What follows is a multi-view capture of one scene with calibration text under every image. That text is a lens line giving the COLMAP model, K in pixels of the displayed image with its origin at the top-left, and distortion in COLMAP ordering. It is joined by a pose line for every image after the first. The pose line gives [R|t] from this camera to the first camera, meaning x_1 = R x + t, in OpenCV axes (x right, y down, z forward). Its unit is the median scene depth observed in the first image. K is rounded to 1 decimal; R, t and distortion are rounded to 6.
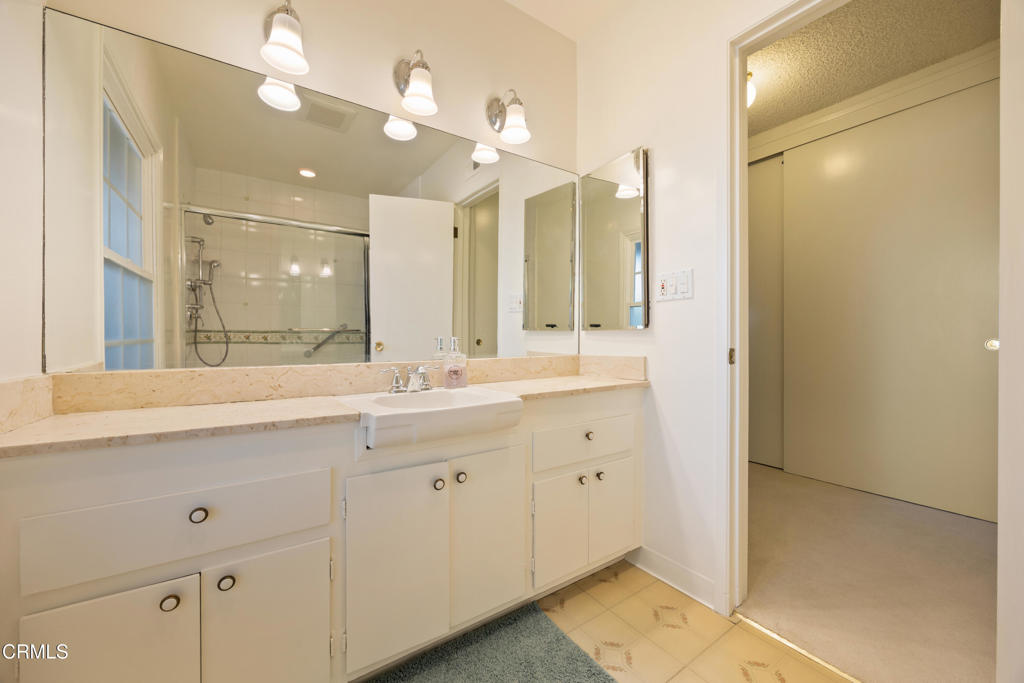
lens RADIAL K [[399.7, 0, 515.5], [0, 399.7, 339.8], [0, 0, 1]] dist [-0.003452, -0.000041]
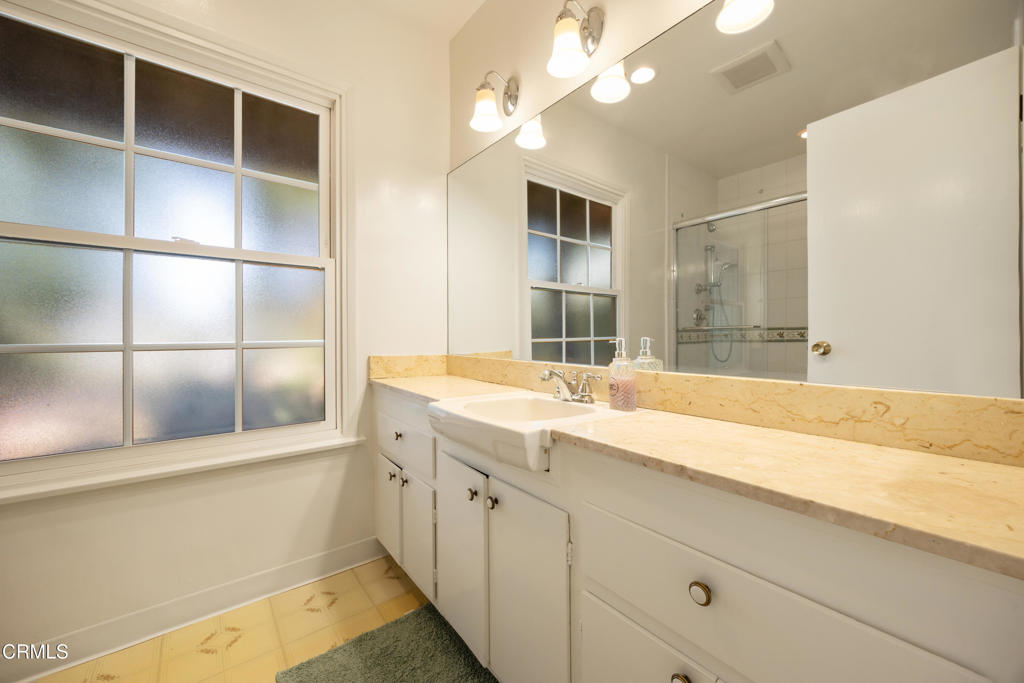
lens RADIAL K [[399.7, 0, 515.5], [0, 399.7, 339.8], [0, 0, 1]] dist [-0.003452, -0.000041]
pose [[0.067290, 0.010102, -0.997682, 0.314802], [-0.003480, 0.999945, 0.009890, -0.003642], [0.997727, 0.002807, 0.067322, 0.451790]]
